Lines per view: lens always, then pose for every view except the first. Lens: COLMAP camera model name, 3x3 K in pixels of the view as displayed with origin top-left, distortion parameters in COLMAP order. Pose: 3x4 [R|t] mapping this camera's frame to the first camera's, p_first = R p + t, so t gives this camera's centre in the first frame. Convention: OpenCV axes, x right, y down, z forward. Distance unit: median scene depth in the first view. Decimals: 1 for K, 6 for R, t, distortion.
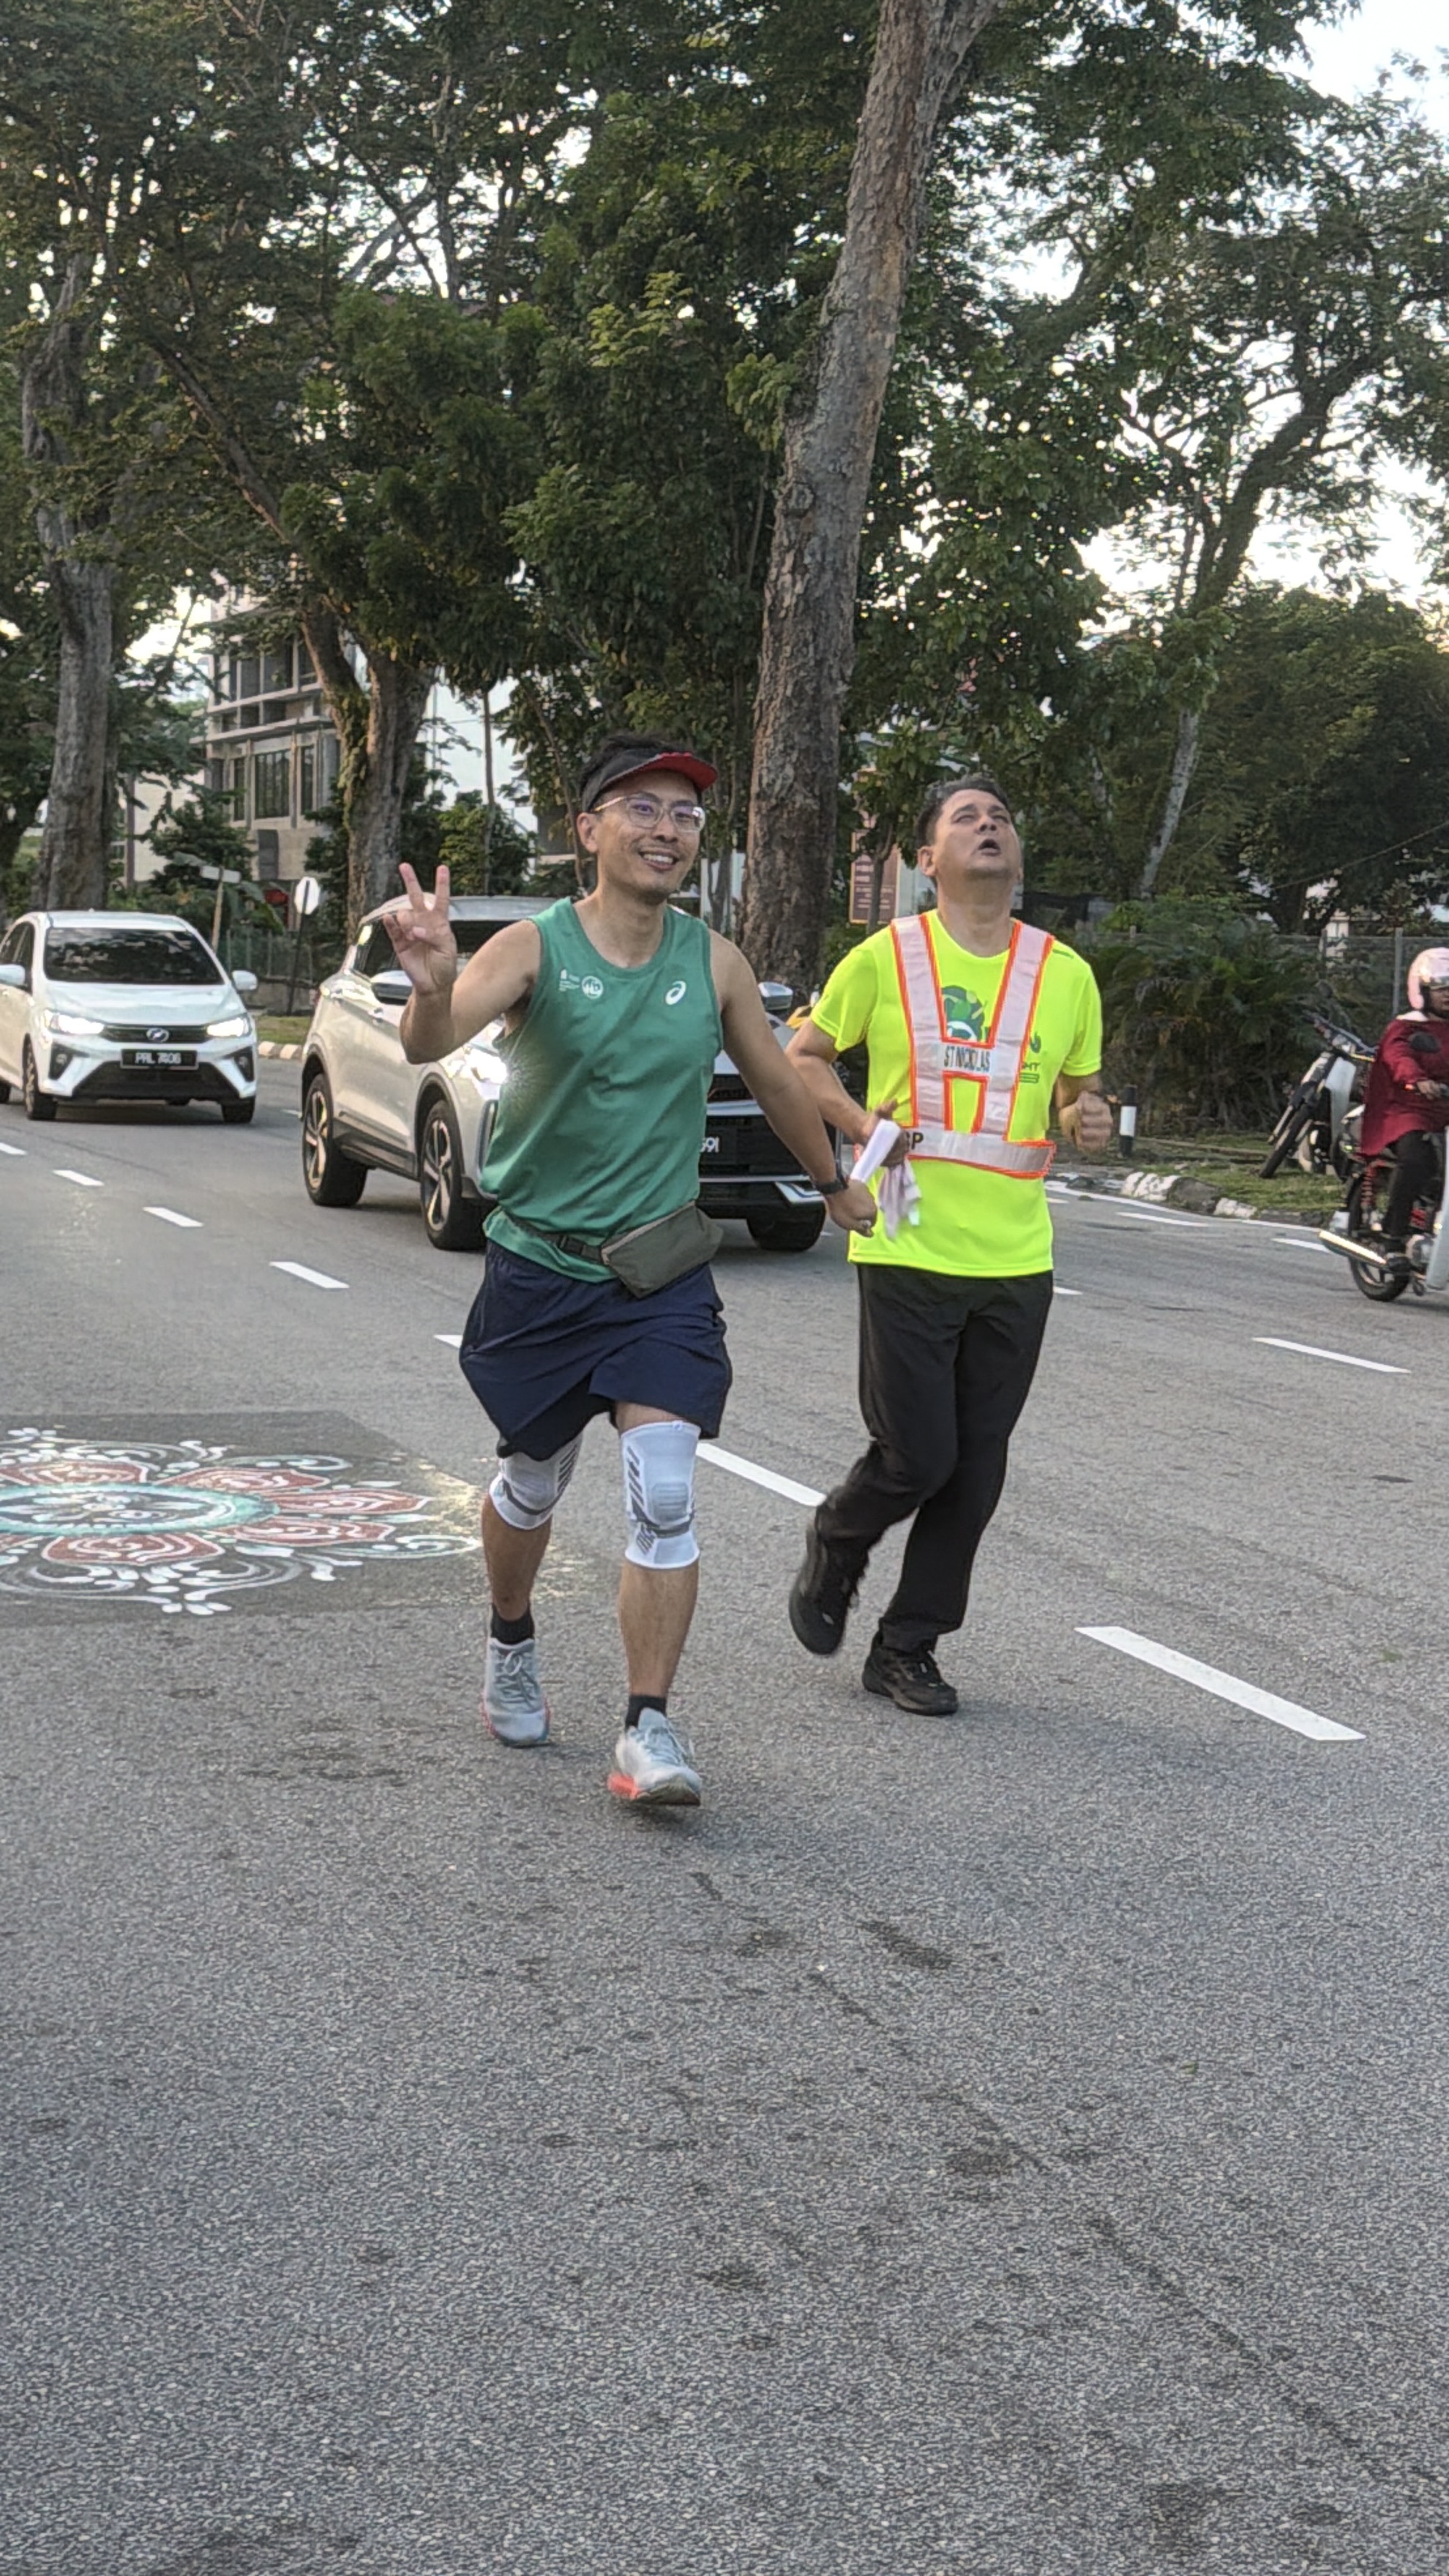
lens RADIAL K [[3911.7, 0, 724.5], [0, 3911.7, 1288.0], [0, 0, 1]] dist [0.132458, -0.102593]
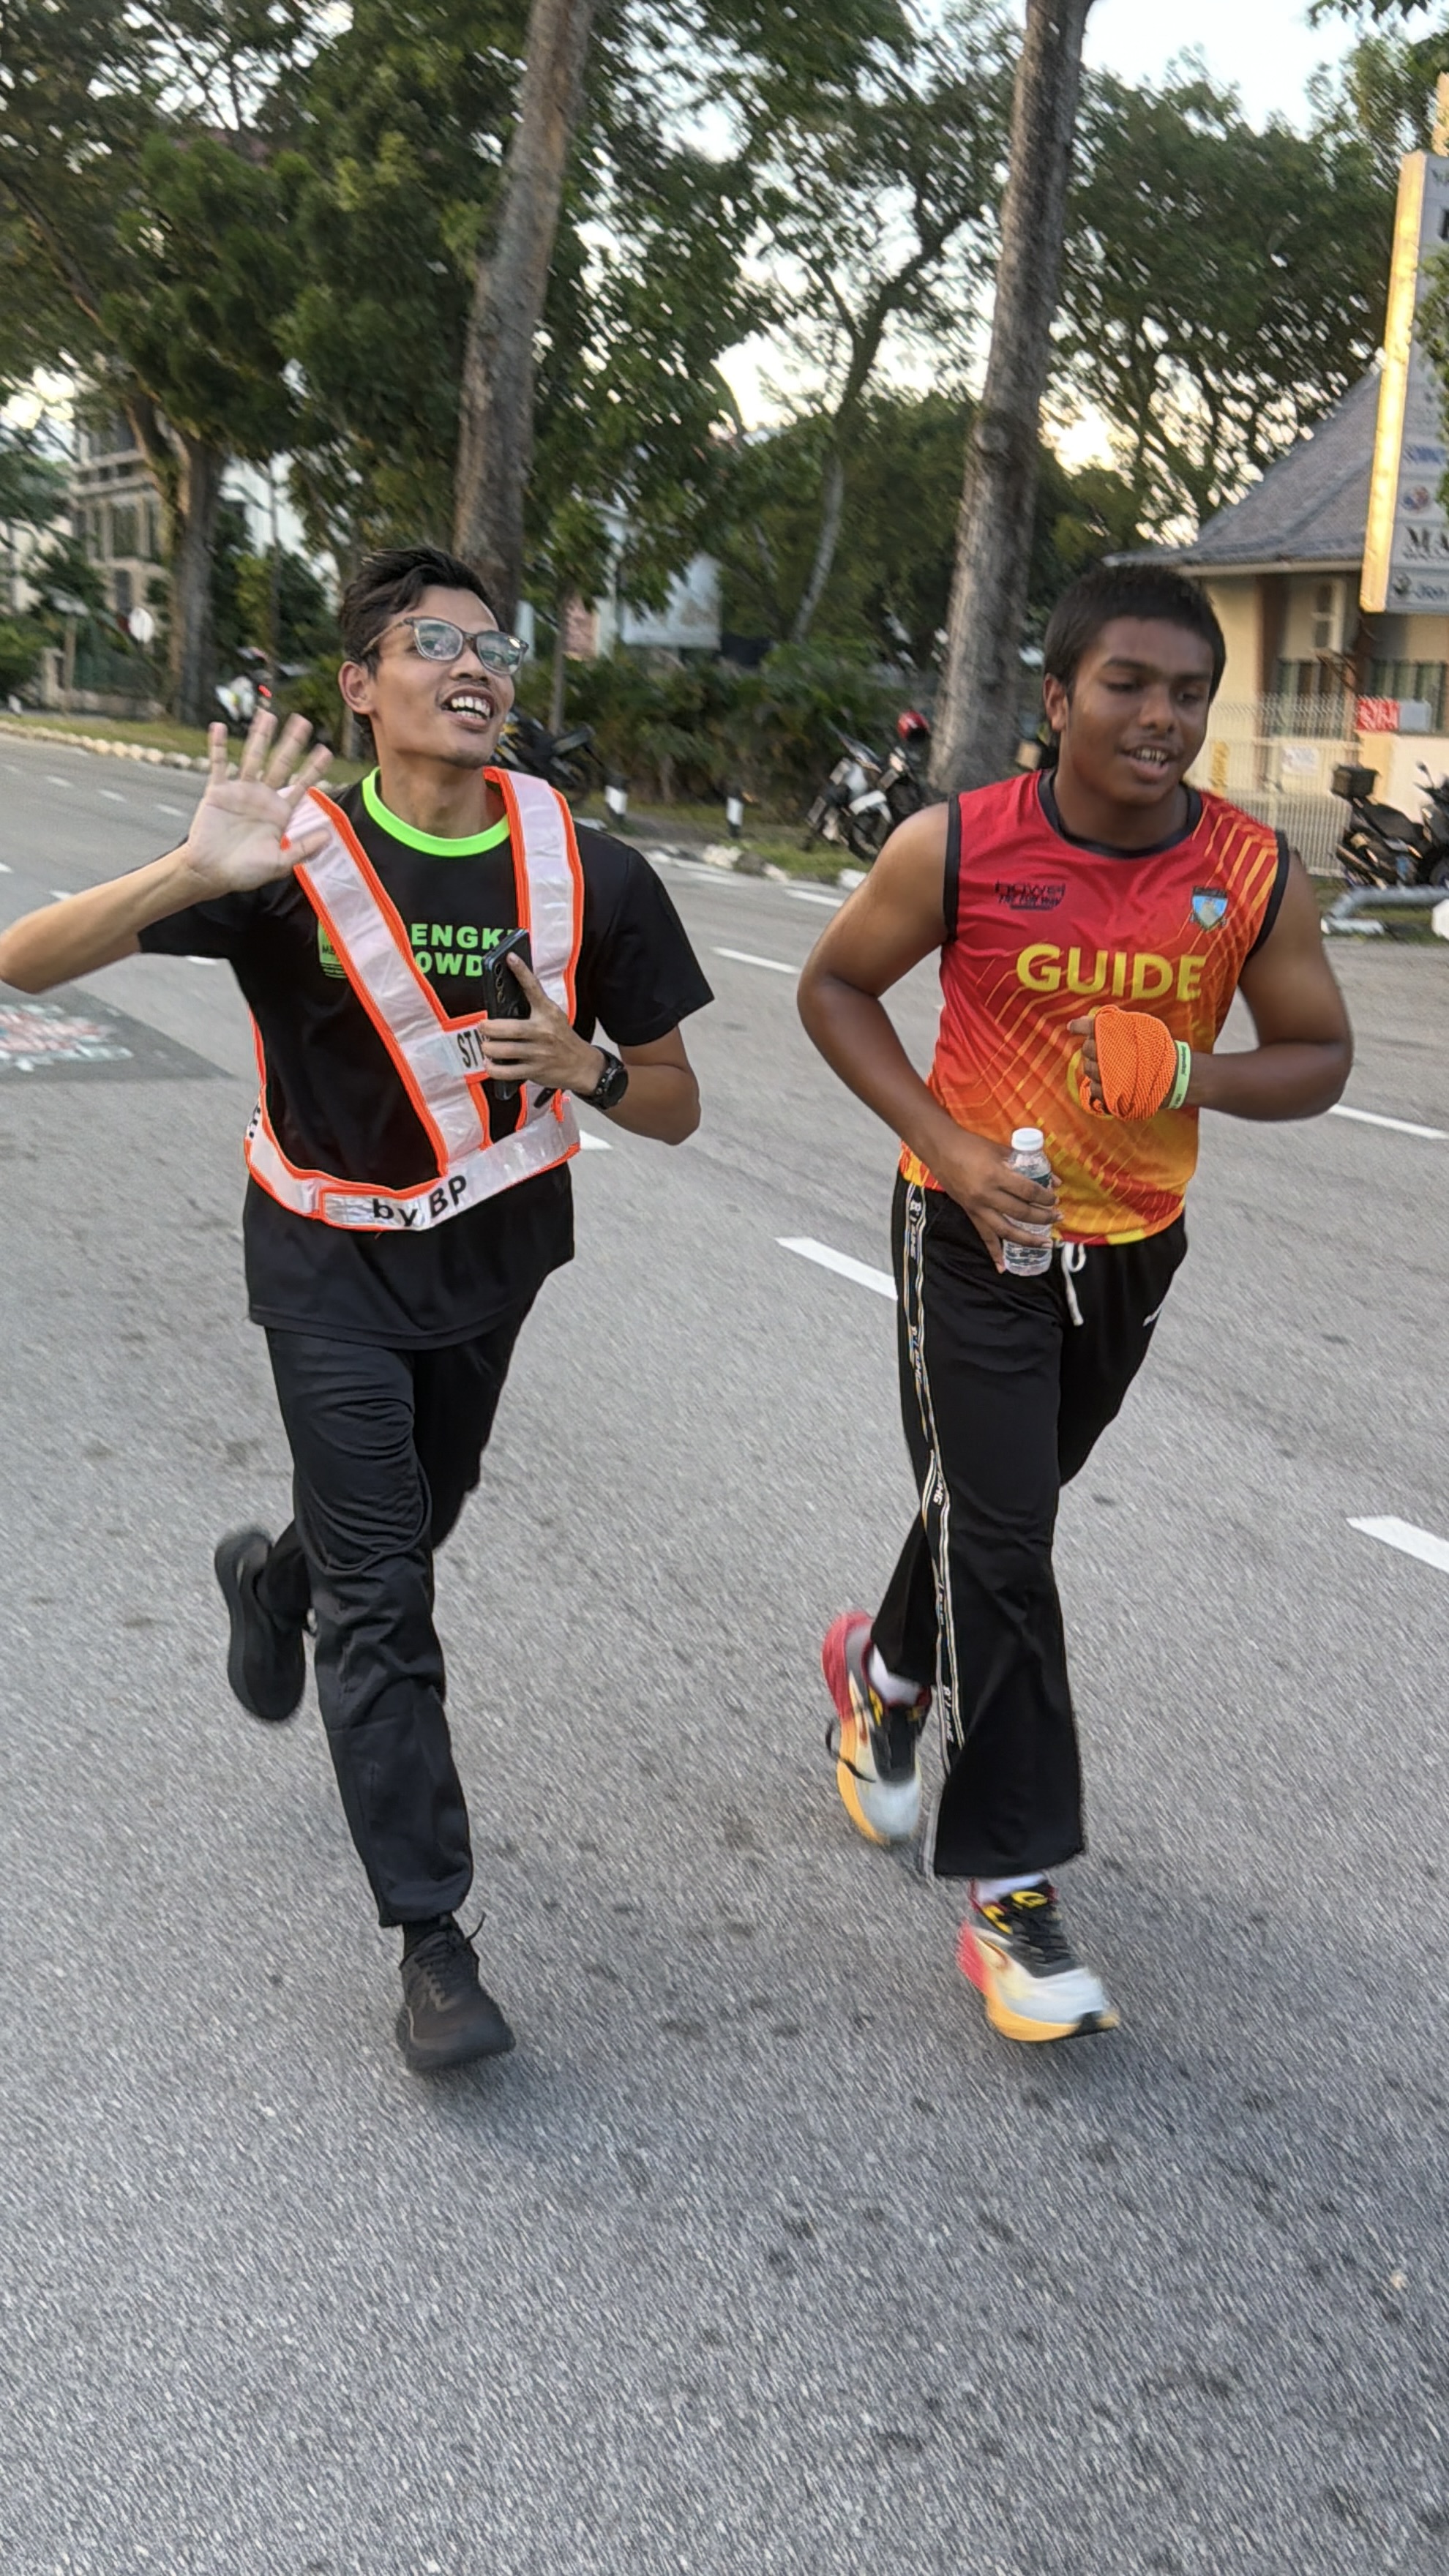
lens RADIAL K [[3034.2, 0, 790.9], [0, 3034.2, 1375.9], [0, 0, 1]] dist [0.241537, -0.681494]
pose [[0.996091, -0.007902, 0.087975, 0.015307], [-0.004211, 0.990610, 0.136652, 0.003766], [-0.088229, -0.136488, 0.986705, -0.046133]]
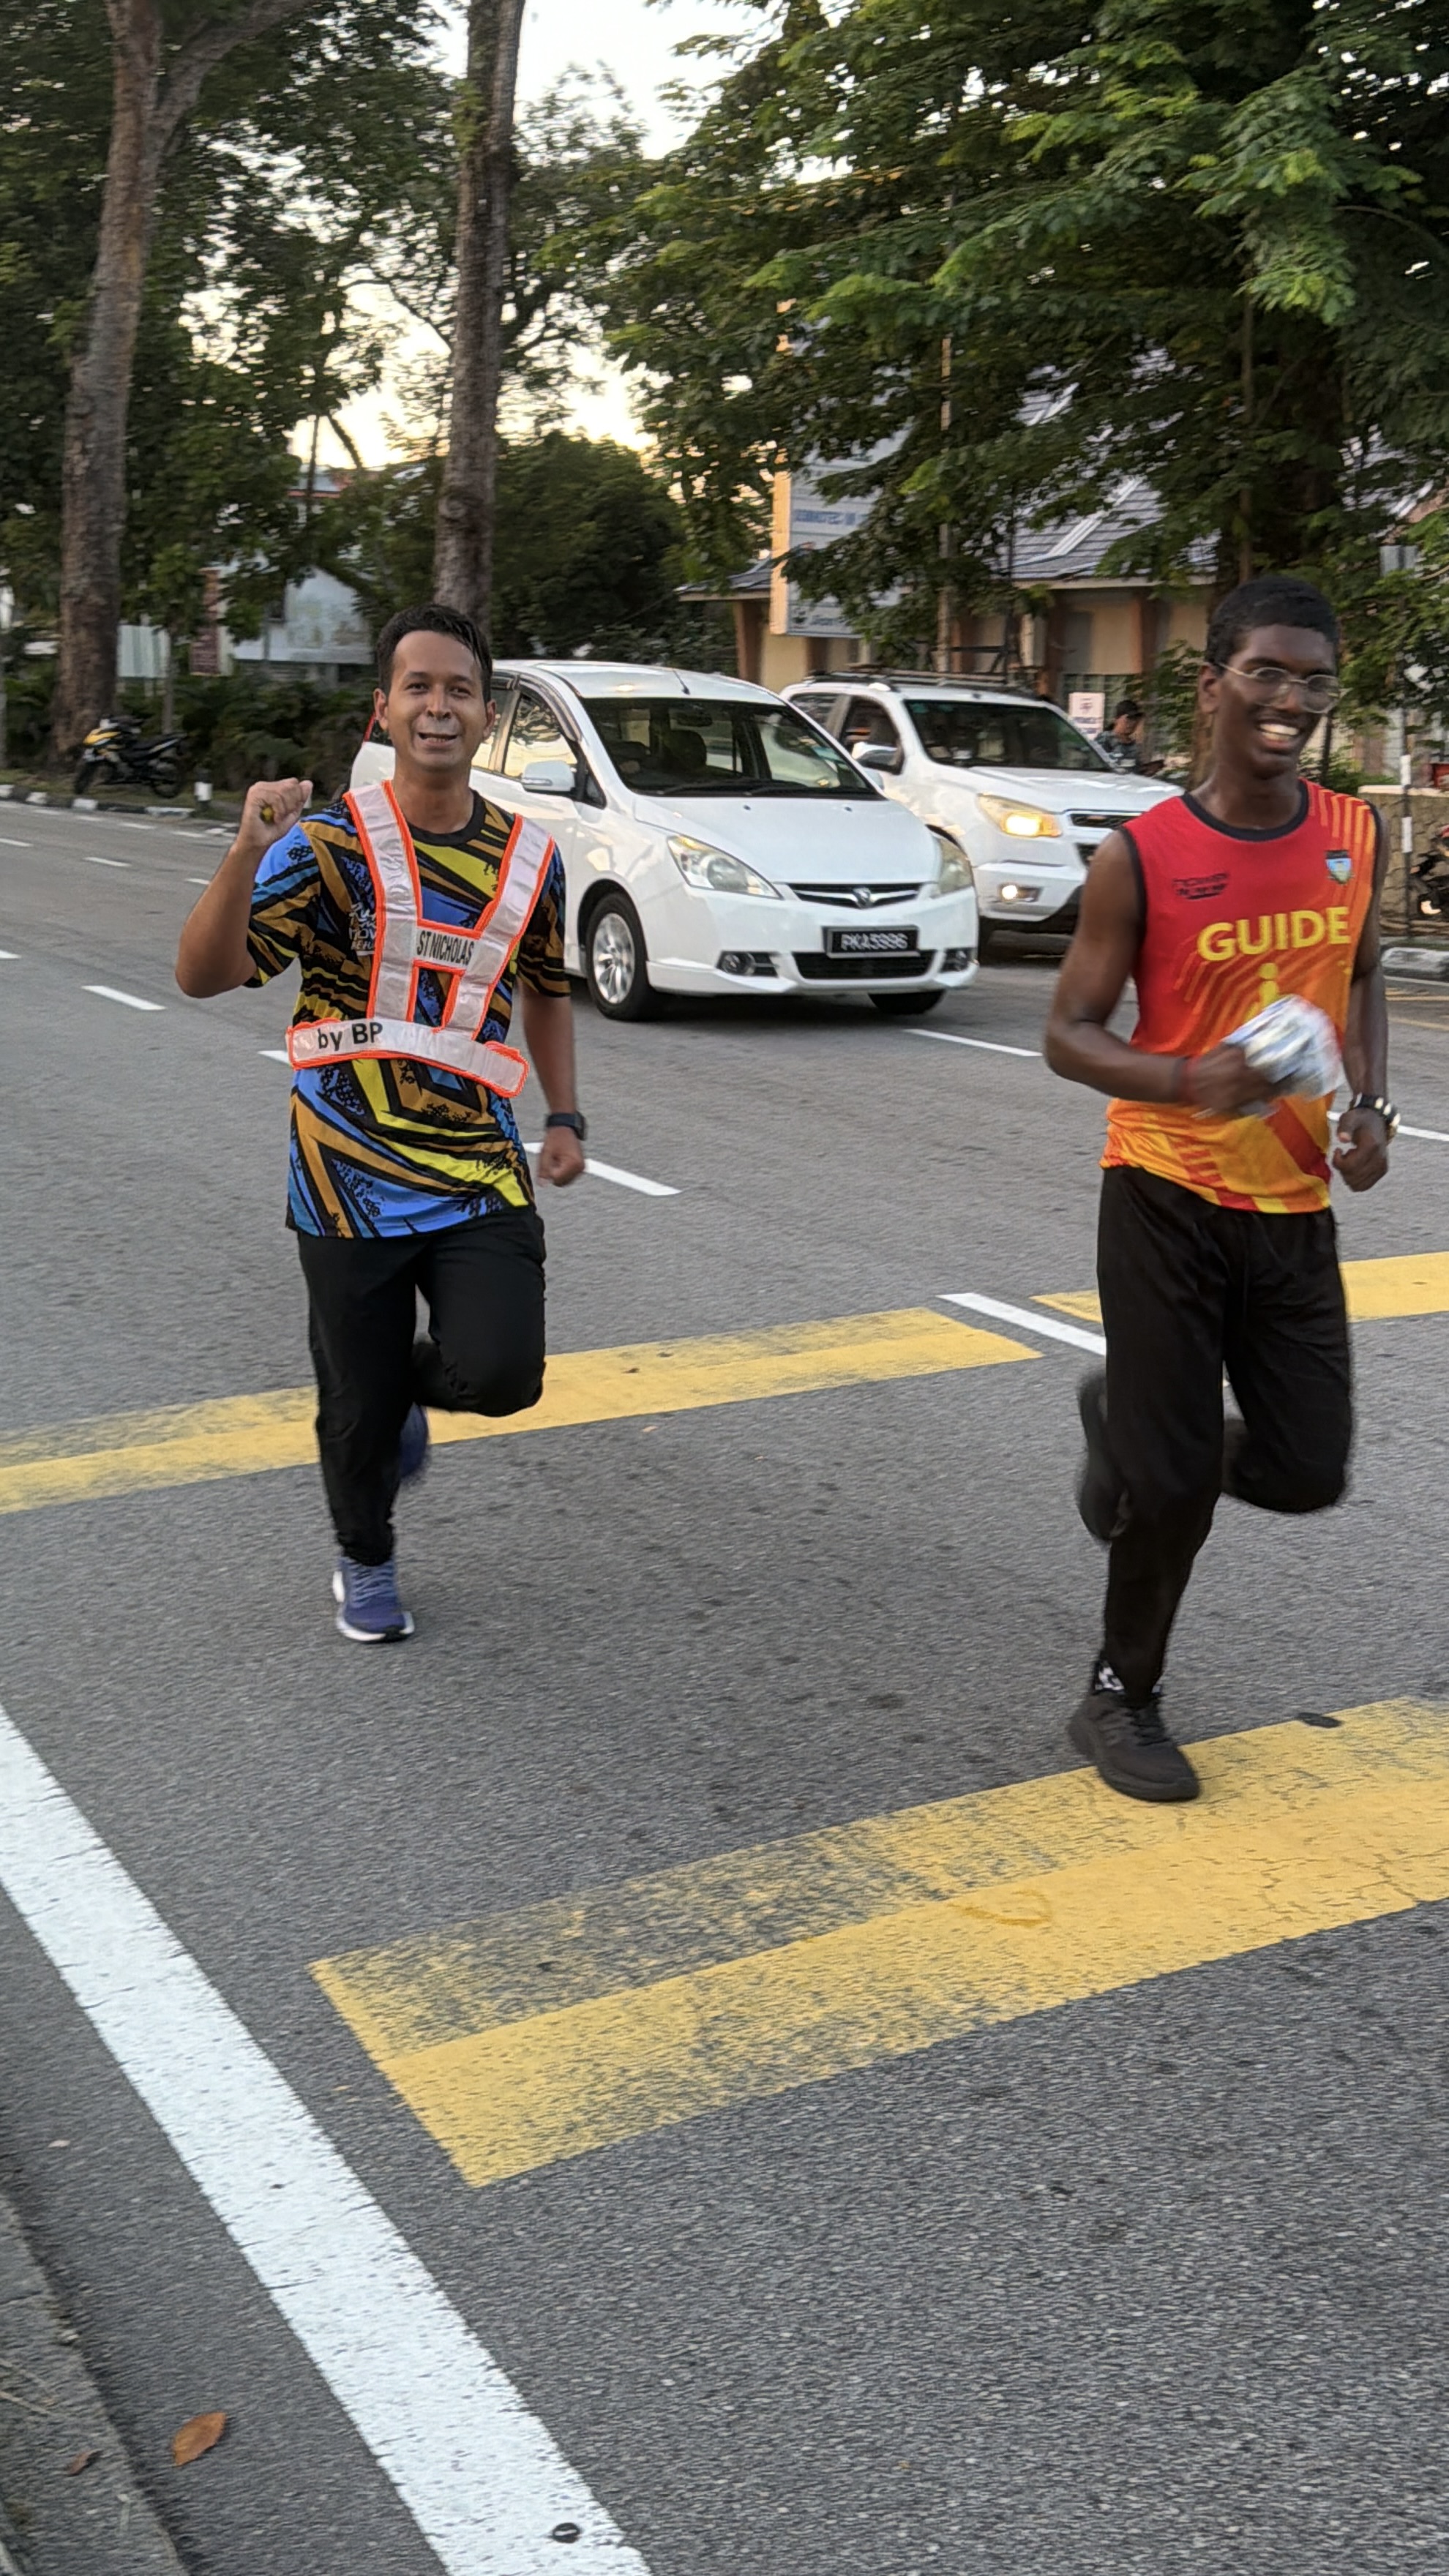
lens RADIAL K [[3019.7, 0, 802.8], [0, 3019.7, 1224.7], [0, 0, 1]] dist [0.213854, -0.550389]
pose [[0.982970, -0.038153, 0.179762, 0.040573], [0.022480, 0.995828, 0.088434, 0.015505], [-0.182386, -0.082887, 0.979727, -0.178784]]
